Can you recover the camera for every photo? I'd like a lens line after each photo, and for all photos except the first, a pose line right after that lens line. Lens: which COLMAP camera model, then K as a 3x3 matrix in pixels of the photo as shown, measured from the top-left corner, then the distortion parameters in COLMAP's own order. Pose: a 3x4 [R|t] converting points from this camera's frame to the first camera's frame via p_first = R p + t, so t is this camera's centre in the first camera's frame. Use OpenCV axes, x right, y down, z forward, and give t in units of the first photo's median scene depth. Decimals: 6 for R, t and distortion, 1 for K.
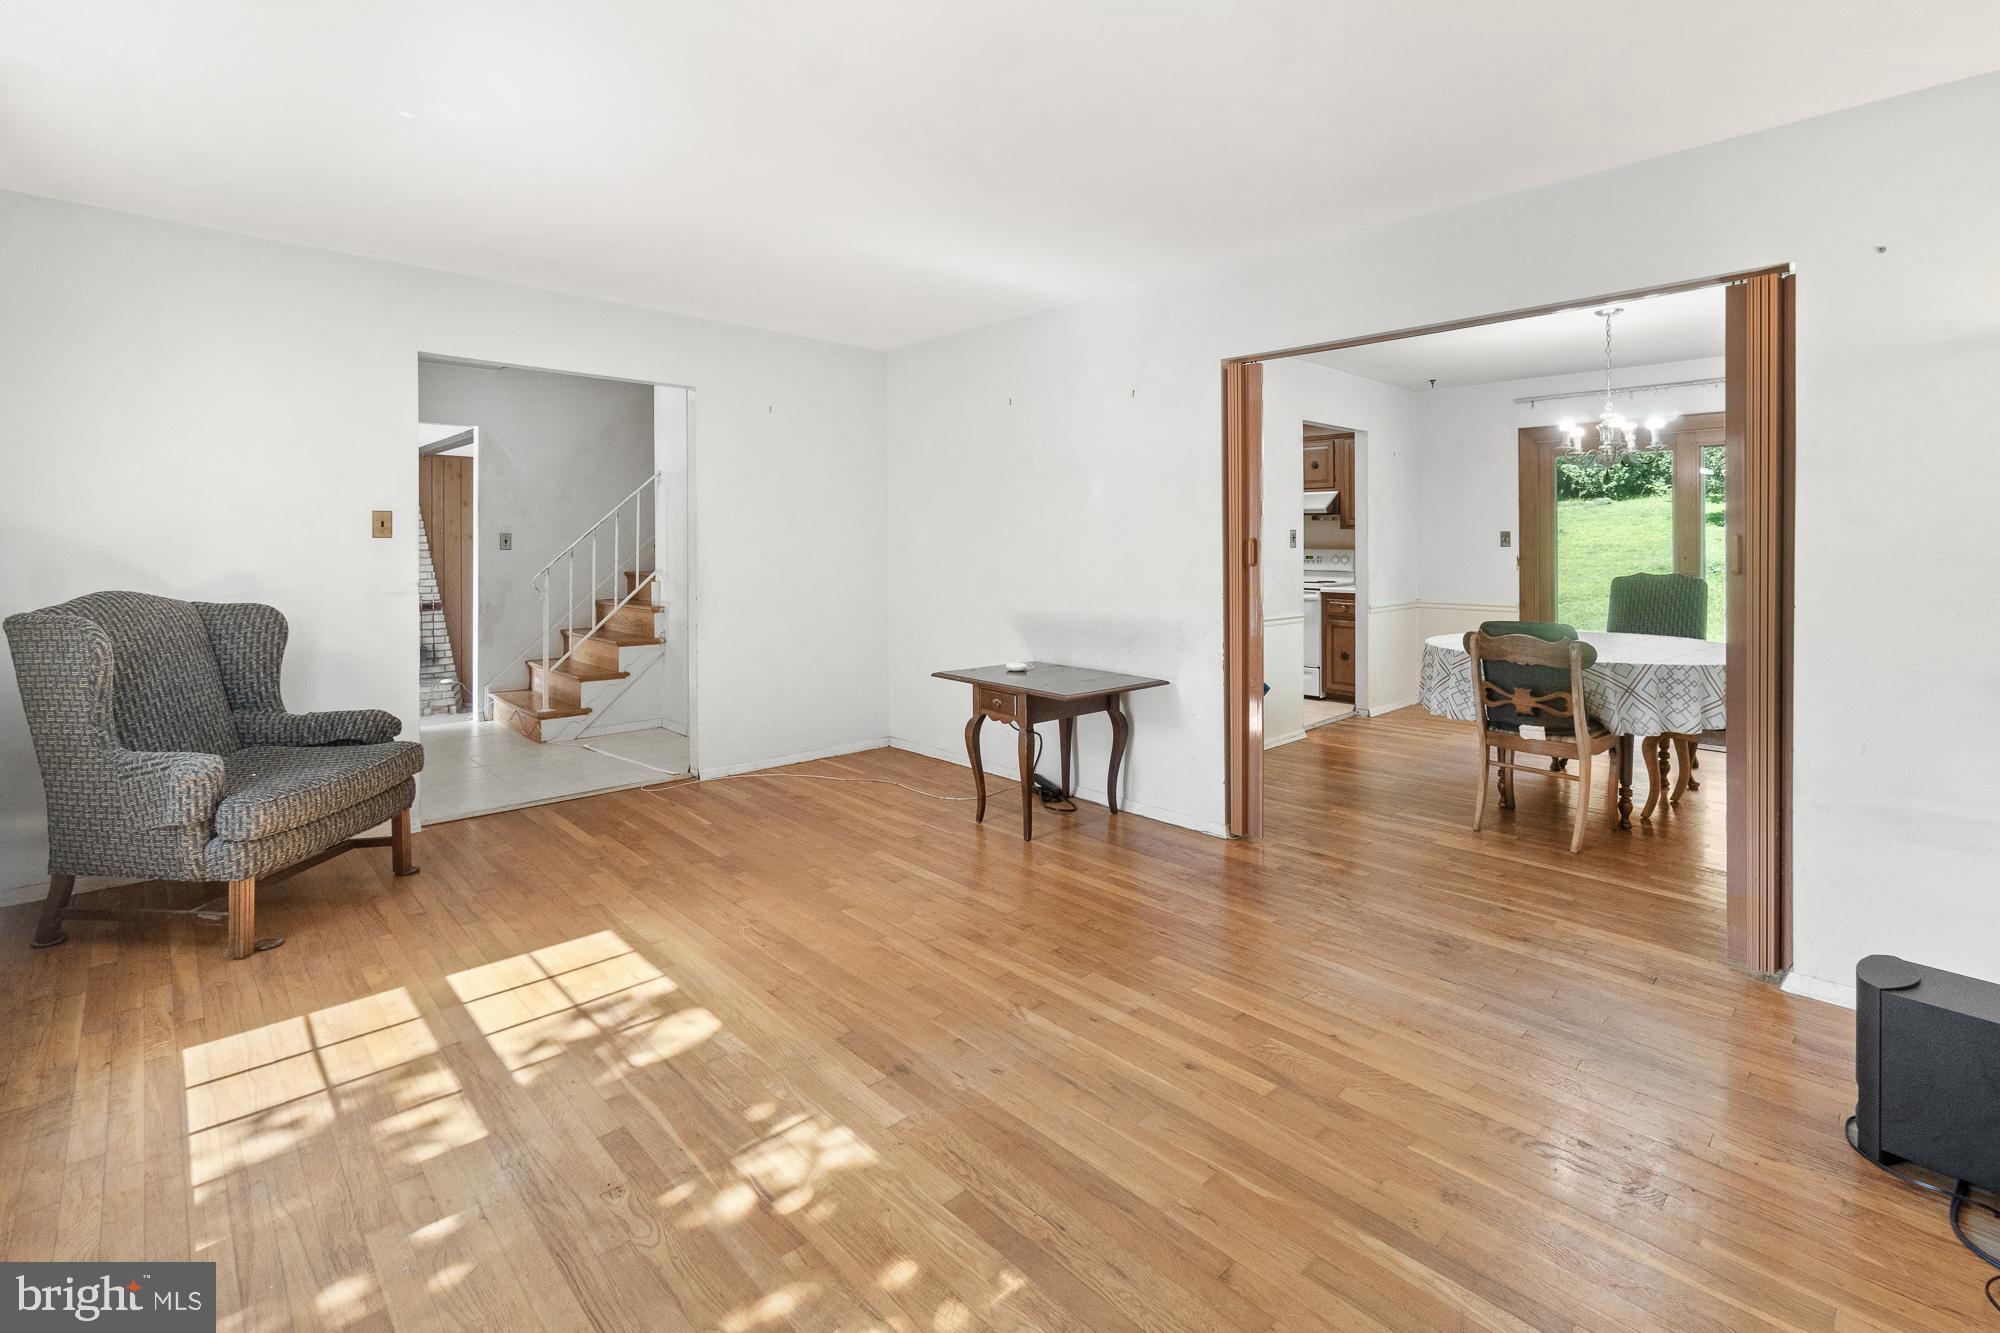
lens RADIAL K [[899.1, 0, 996.1], [0, 899.1, 540.8], [0, 0, 1]] dist [-0.002679, -0.000146]
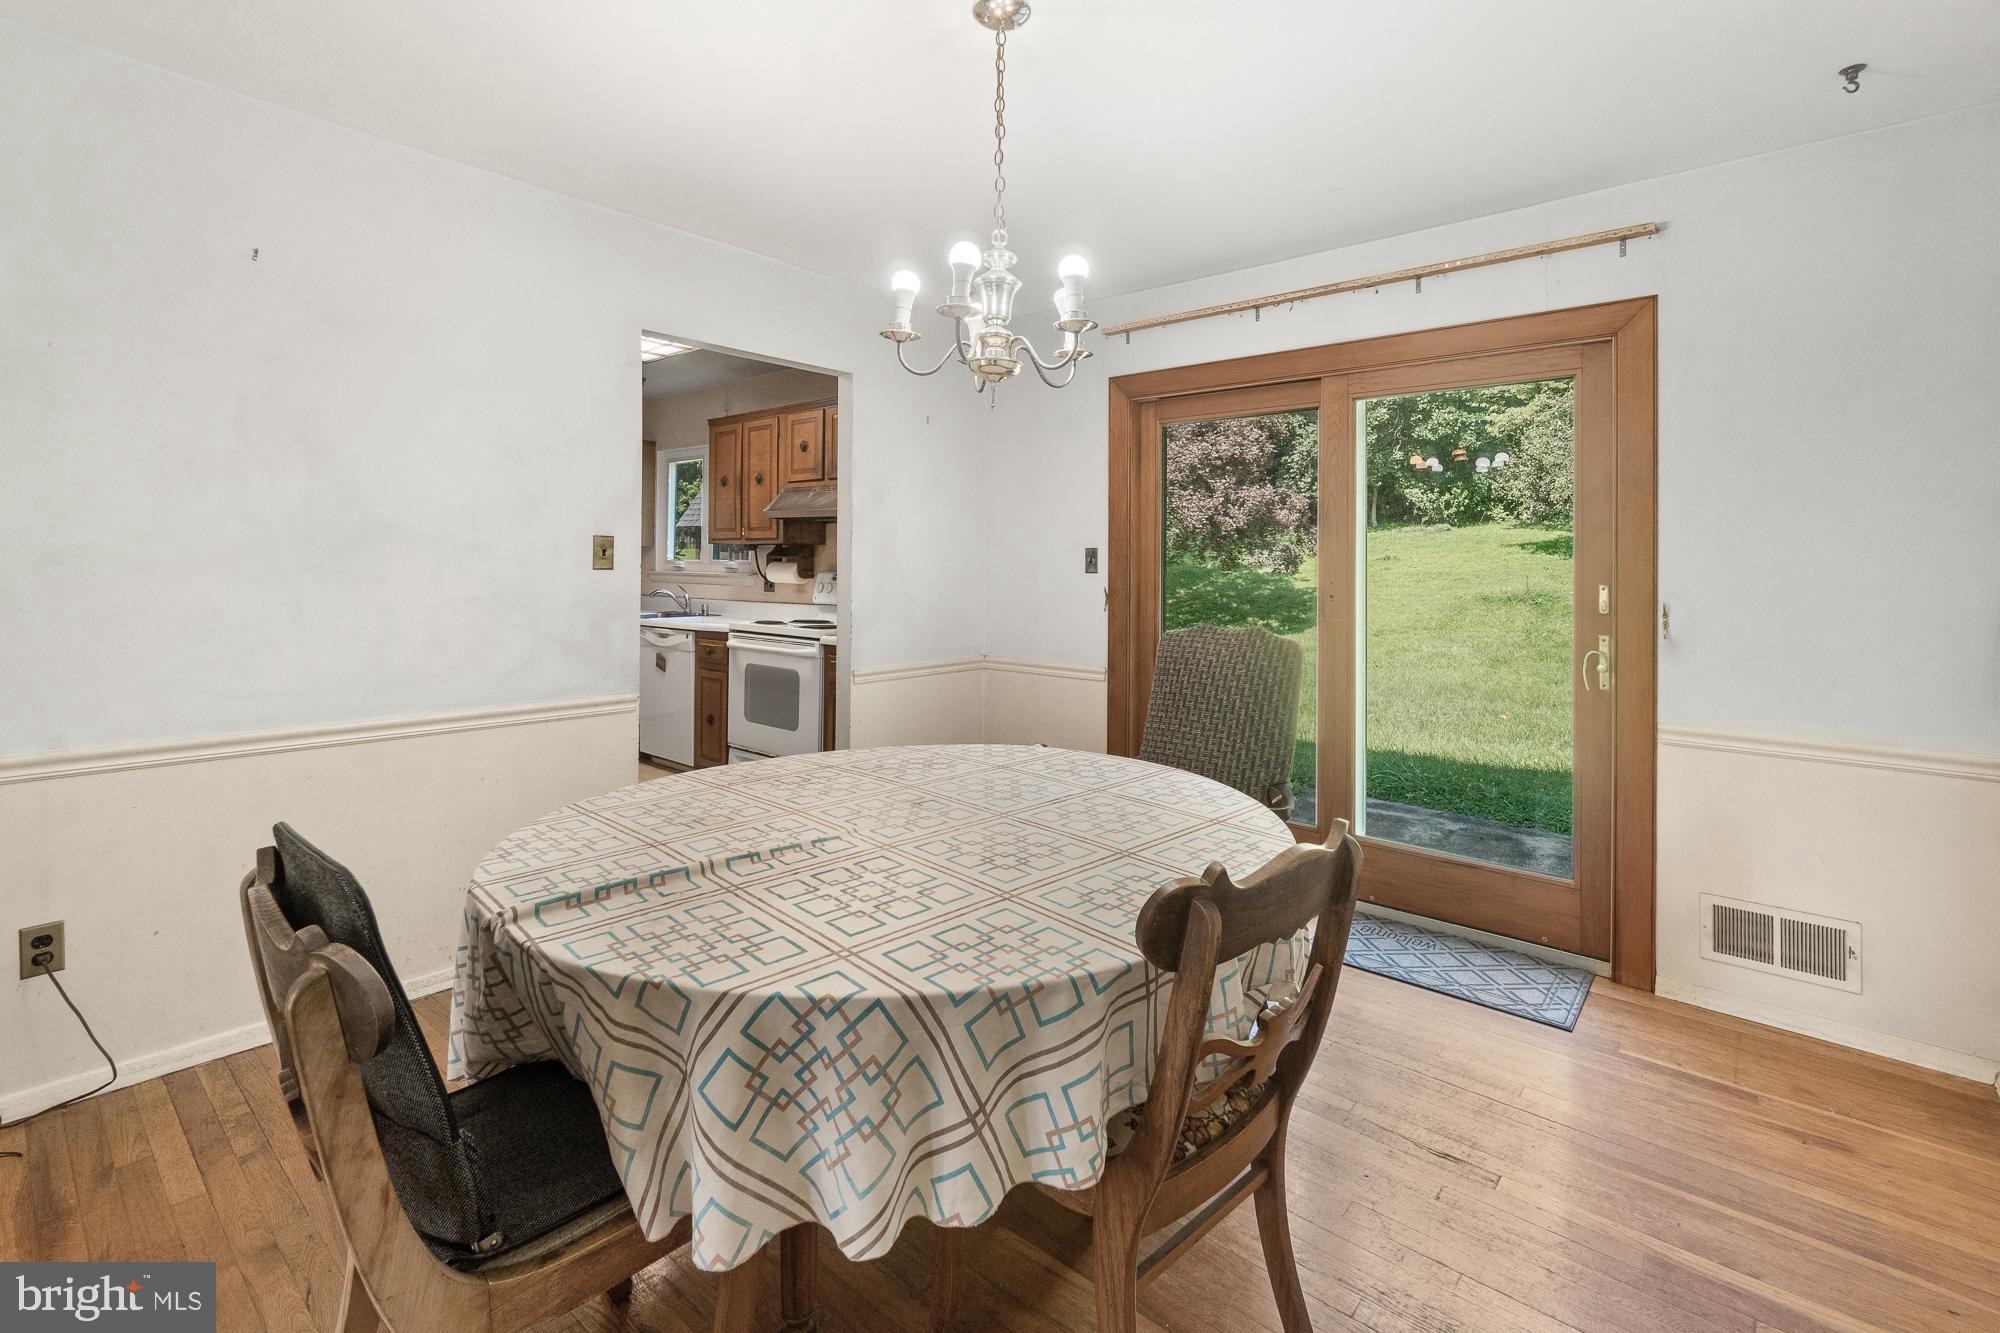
lens RADIAL K [[899.1, 0, 996.1], [0, 899.1, 540.8], [0, 0, 1]] dist [-0.002679, -0.000146]
pose [[0.994433, 0.015065, 0.104292, 0.096391], [-0.012572, 0.999620, -0.024527, 0.000069], [-0.104622, 0.023079, 0.994244, 0.087582]]
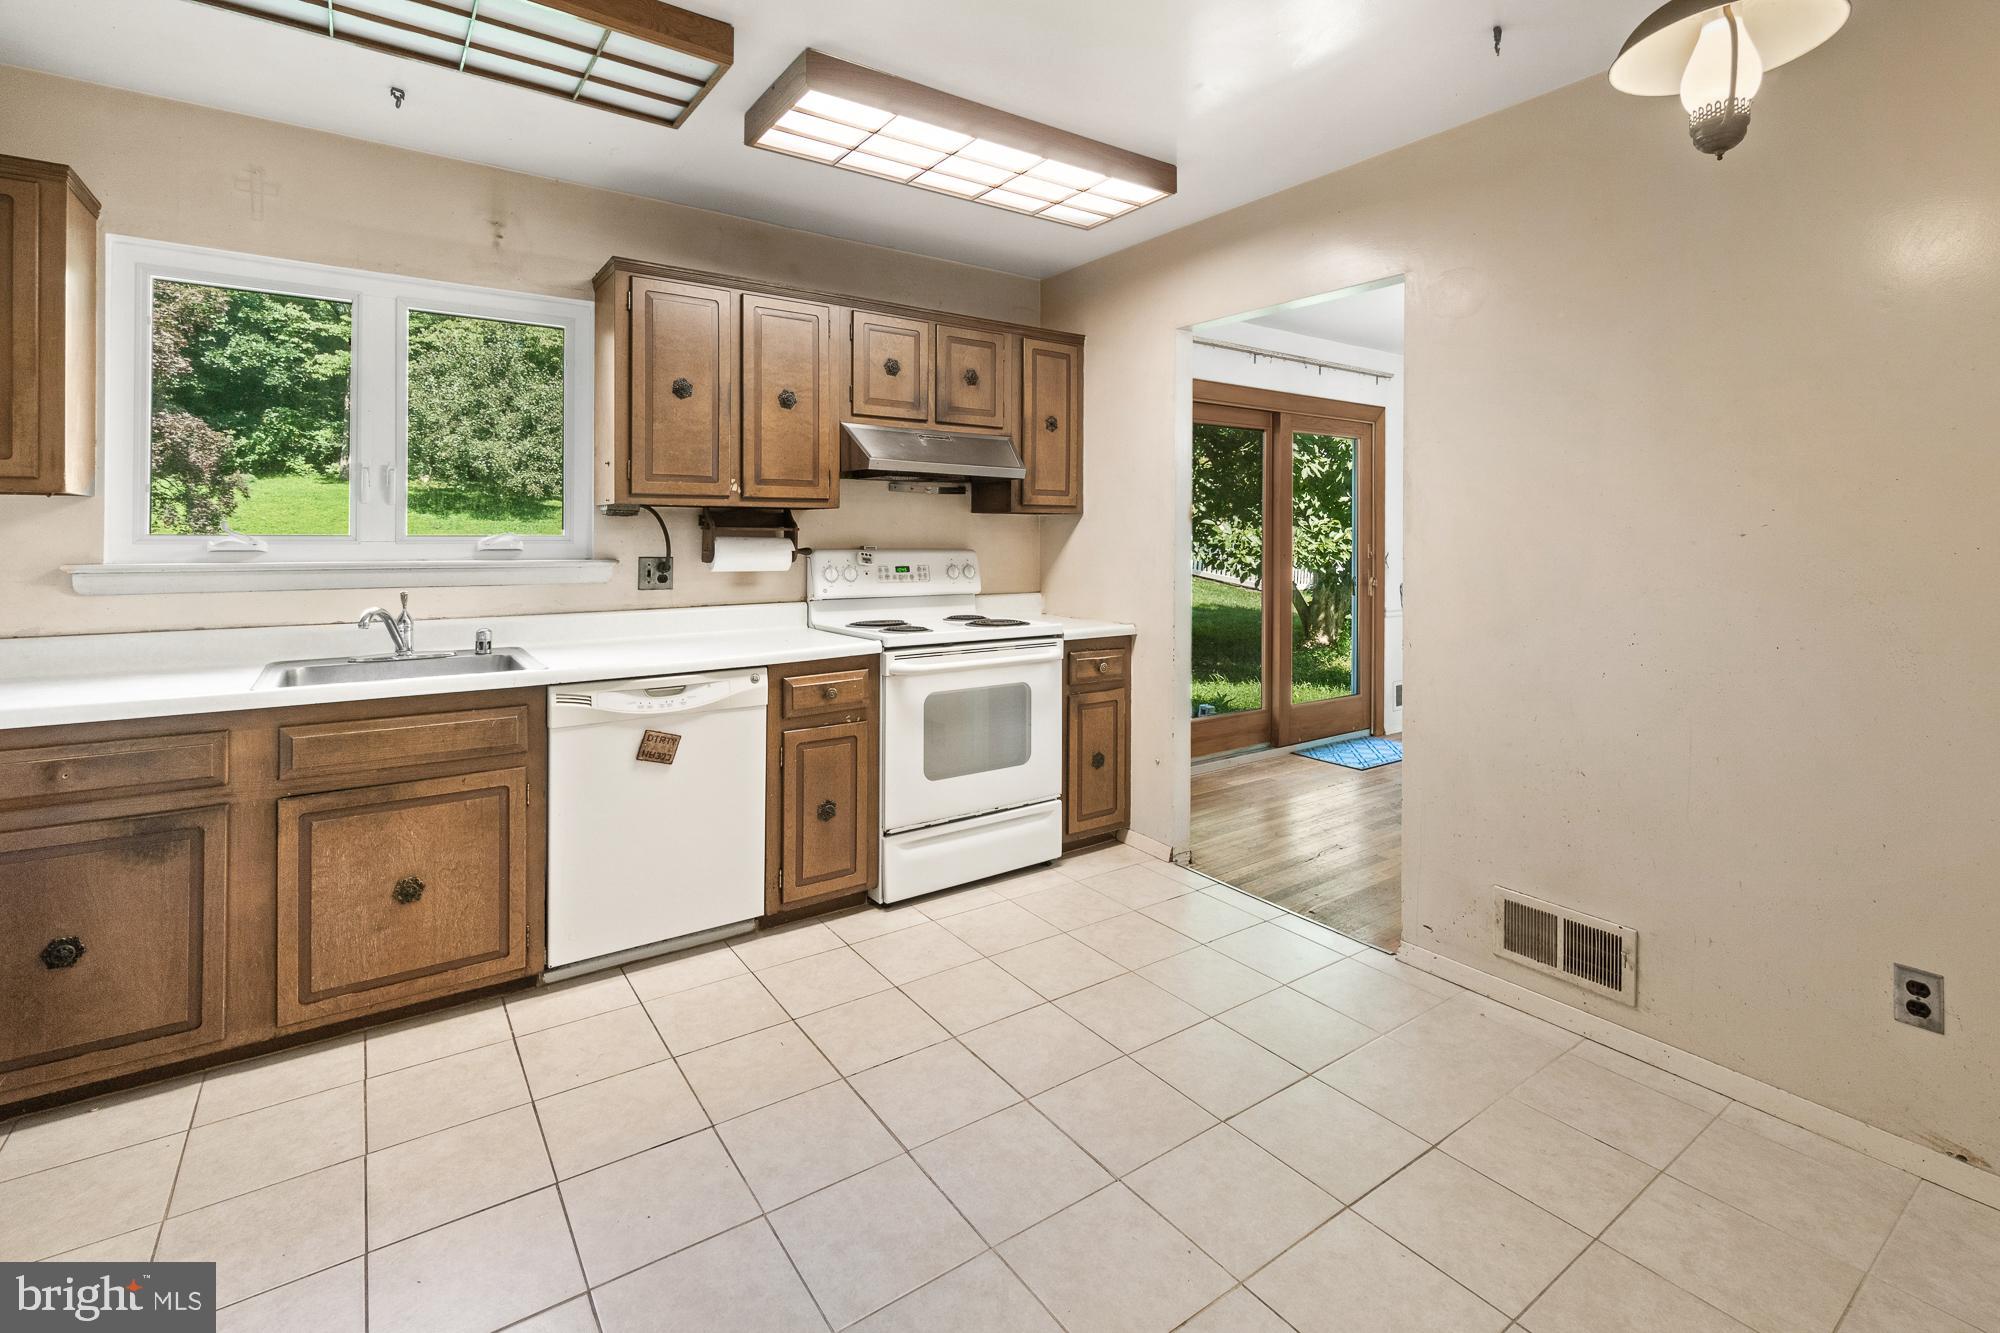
lens RADIAL K [[899.1, 0, 996.1], [0, 899.1, 540.8], [0, 0, 1]] dist [-0.002679, -0.000146]
pose [[0.134820, -0.007547, 0.990841, -0.029166], [-0.007511, 0.999934, 0.008638, -0.000321], [-0.990842, -0.008607, 0.134755, 0.224854]]
